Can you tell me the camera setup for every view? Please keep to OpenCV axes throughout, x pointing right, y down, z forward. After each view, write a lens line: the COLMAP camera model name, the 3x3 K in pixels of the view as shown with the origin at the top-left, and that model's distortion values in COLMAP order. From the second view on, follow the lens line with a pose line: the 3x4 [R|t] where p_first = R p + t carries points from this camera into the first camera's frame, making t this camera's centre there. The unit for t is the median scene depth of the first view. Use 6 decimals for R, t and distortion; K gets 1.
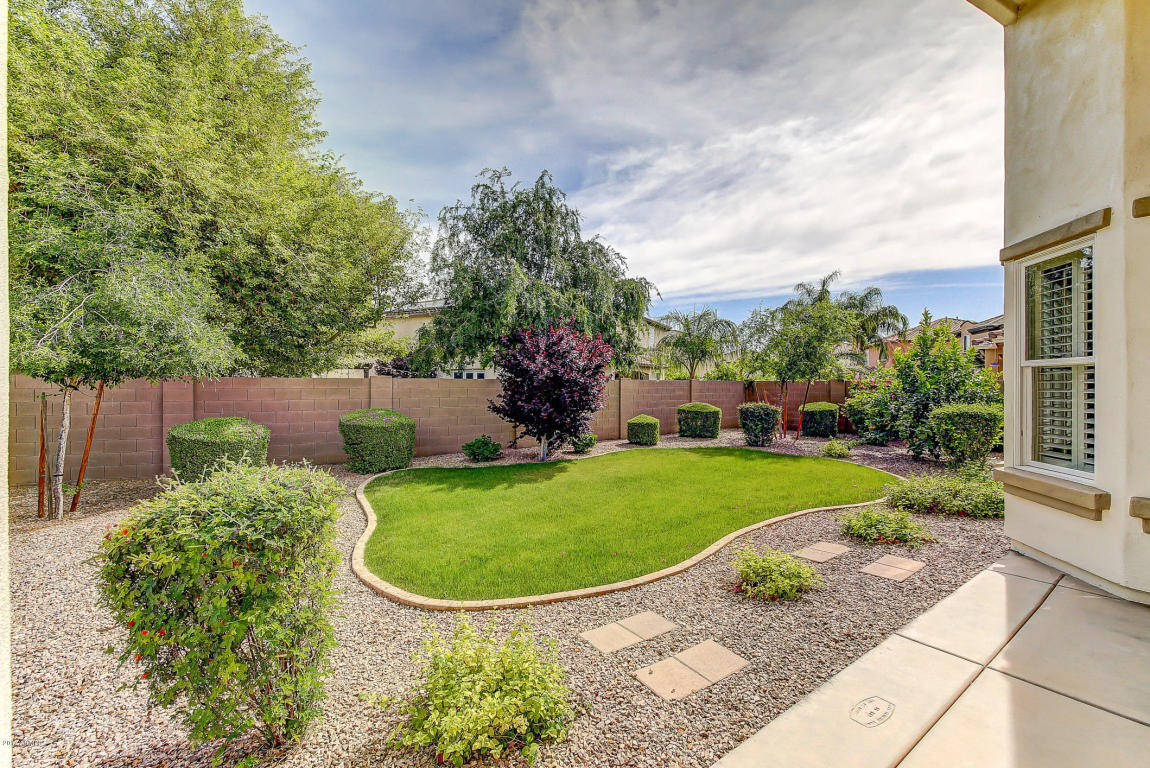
lens RADIAL K [[460.4, 0, 574.6], [0, 460.4, 386.1], [0, 0, 1]] dist [0.018161, 0.000019]
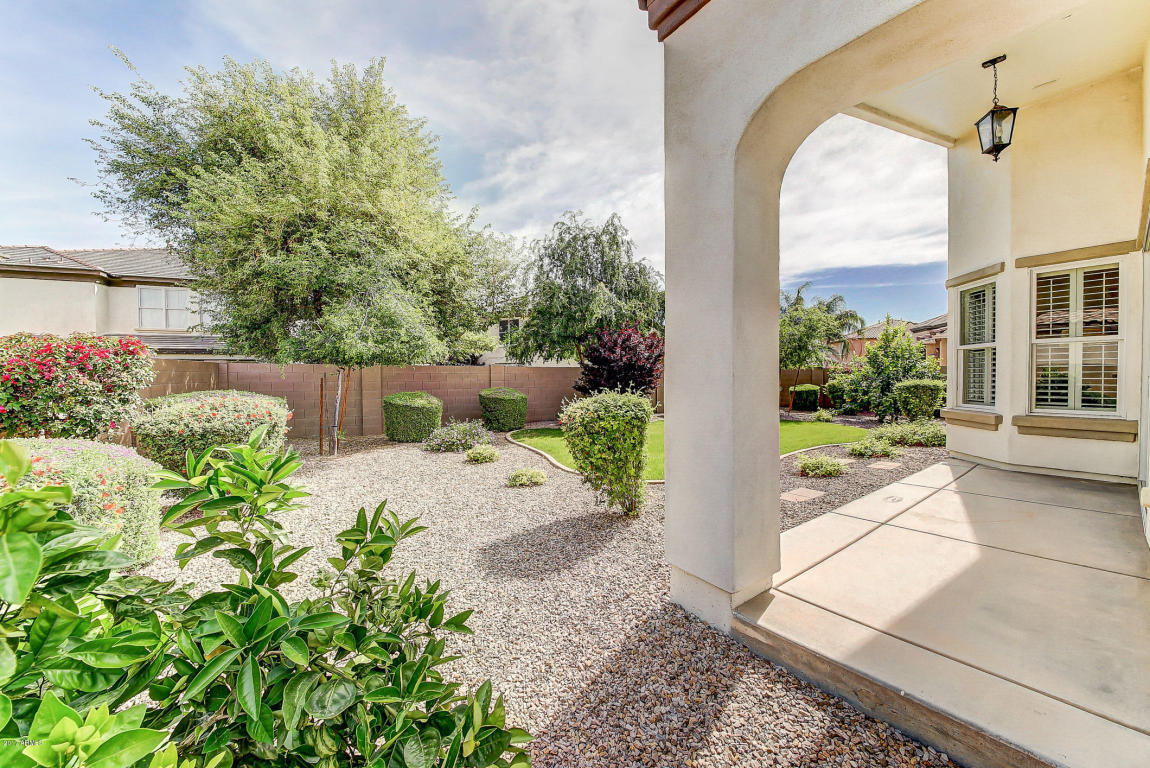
lens RADIAL K [[406.6, 0, 571.3], [0, 406.6, 388.3], [0, 0, 1]] dist [0.000353, -0.000107]
pose [[0.999905, -0.007724, 0.011444, -0.244908], [0.007509, 0.999797, 0.018692, 0.031392], [-0.011586, -0.018605, 0.999760, -0.244190]]
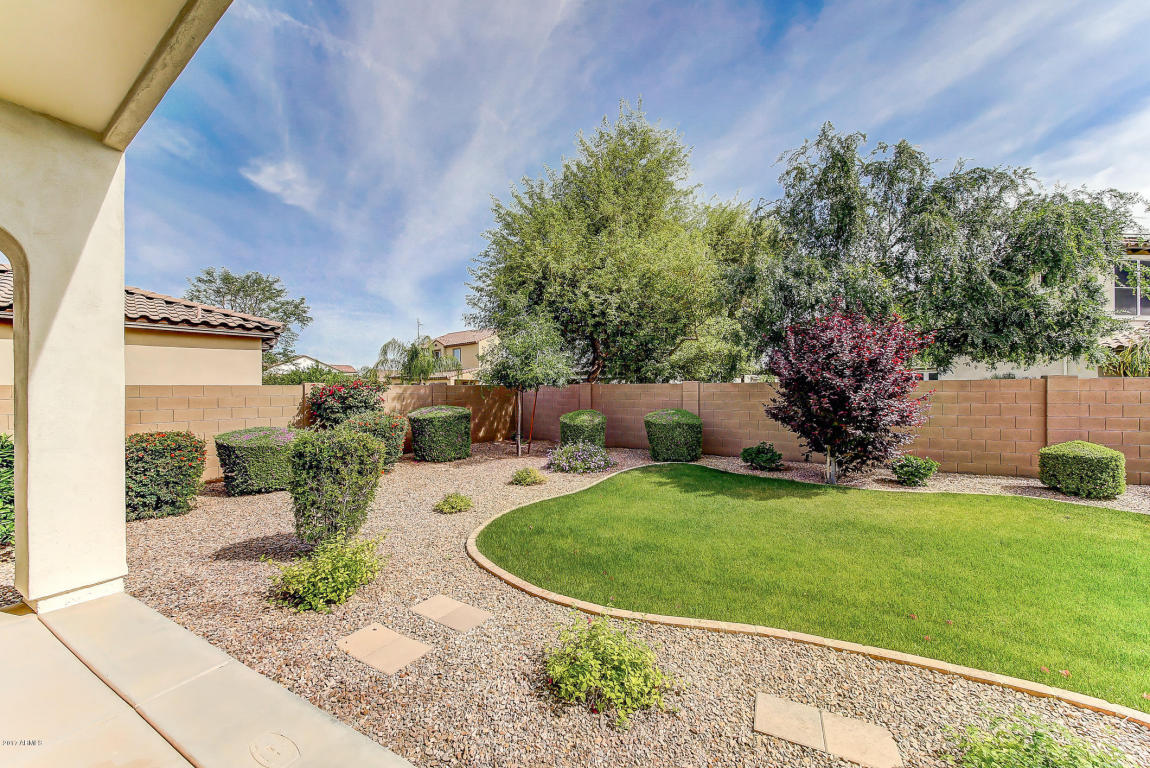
lens RADIAL K [[420.6, 0, 587.0], [0, 420.6, 386.2], [0, 0, 1]] dist [-0.000091, -0.000158]
pose [[0.433120, -0.010218, -0.901279, 0.421725], [0.003745, 0.999948, -0.009536, -0.000869], [0.901329, 0.000755, 0.433135, 0.305880]]
